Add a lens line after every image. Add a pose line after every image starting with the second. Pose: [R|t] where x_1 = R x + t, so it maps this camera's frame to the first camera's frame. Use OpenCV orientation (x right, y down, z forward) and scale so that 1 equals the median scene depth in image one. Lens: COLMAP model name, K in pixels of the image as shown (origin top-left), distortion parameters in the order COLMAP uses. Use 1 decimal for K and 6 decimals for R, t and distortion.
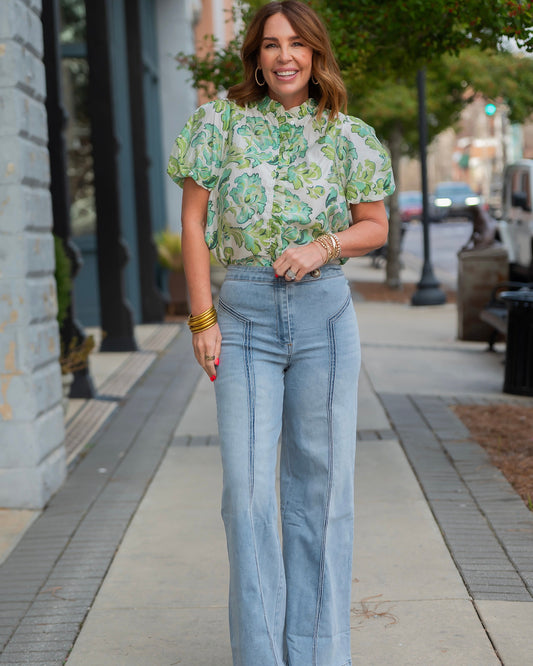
lens RADIAL K [[2173.0, 0, 266.5], [0, 2173.0, 333.0], [0, 0, 1]] dist [0.061901, 2.361816]
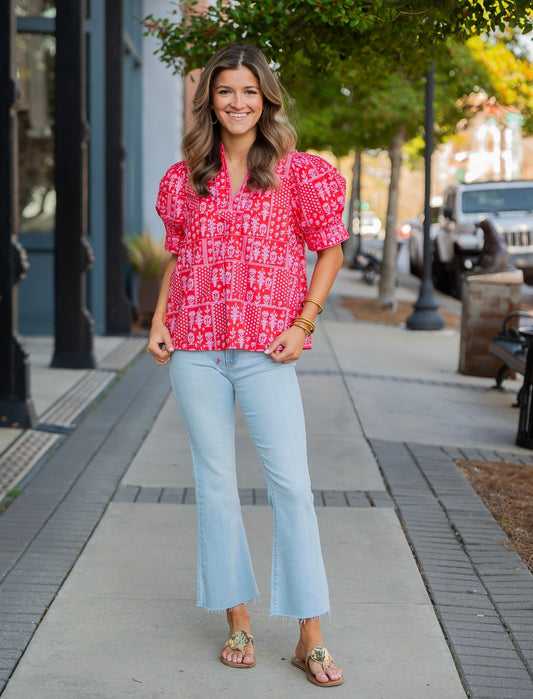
lens RADIAL K [[1862.4, 0, 266.5], [0, 1862.4, 349.5], [0, 0, 1]] dist [-0.086188, 0.014212]
pose [[0.998585, 0.052720, 0.006937, 0.004176], [-0.052824, 0.998479, 0.015784, -0.014819], [-0.006094, -0.016128, 0.999851, 0.254382]]
